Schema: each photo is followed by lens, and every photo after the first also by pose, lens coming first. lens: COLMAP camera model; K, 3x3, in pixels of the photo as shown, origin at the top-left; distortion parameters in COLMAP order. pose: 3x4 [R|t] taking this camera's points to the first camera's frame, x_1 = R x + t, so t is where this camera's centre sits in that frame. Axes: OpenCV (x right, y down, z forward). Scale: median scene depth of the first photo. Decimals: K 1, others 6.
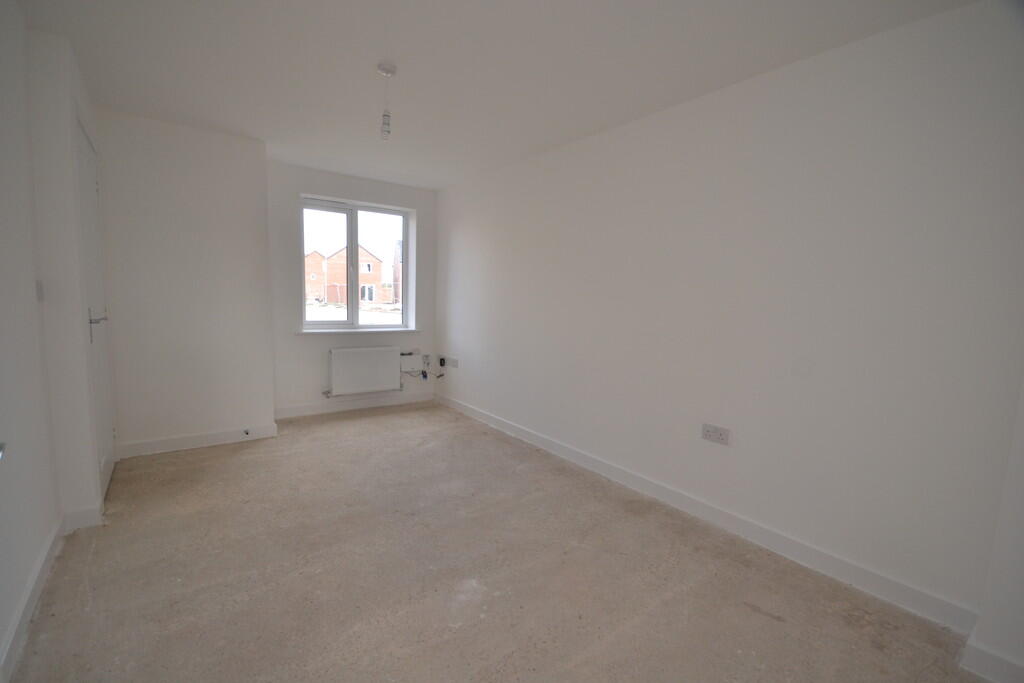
lens RADIAL K [[481.8, 0, 512.0], [0, 481.8, 341.5], [0, 0, 1]] dist [-0.001975, -0.000646]
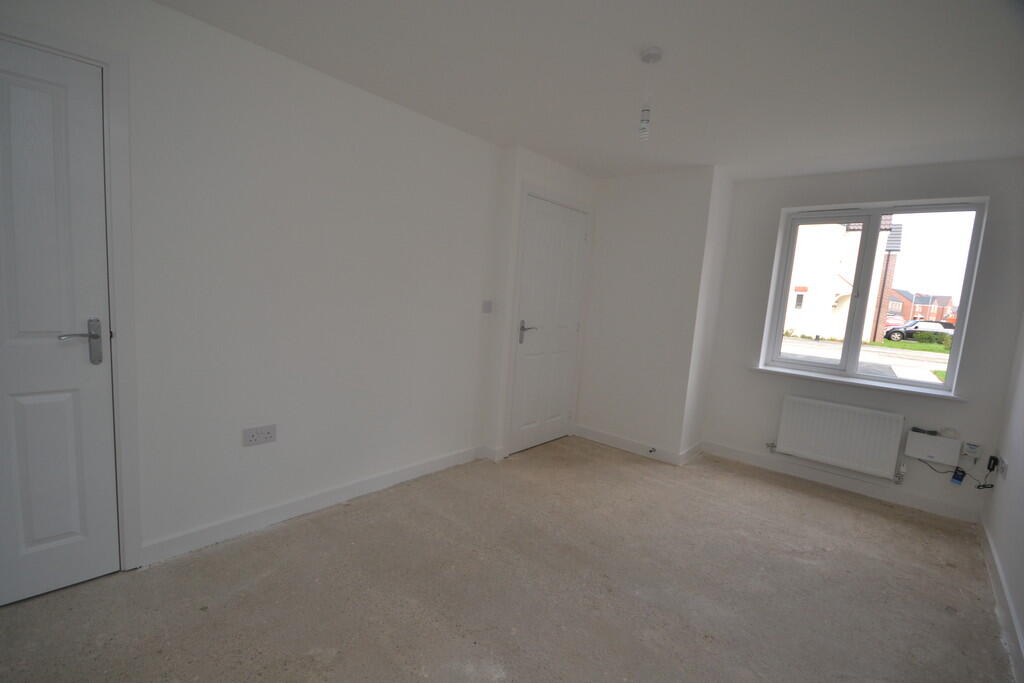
lens RADIAL K [[481.8, 0, 512.0], [0, 481.8, 341.5], [0, 0, 1]] dist [-0.001975, -0.000646]
pose [[0.173240, 0.086521, -0.981072, 0.314811], [-0.154525, 0.986184, 0.059686, -0.047042], [0.972682, 0.141260, 0.184216, 0.375868]]
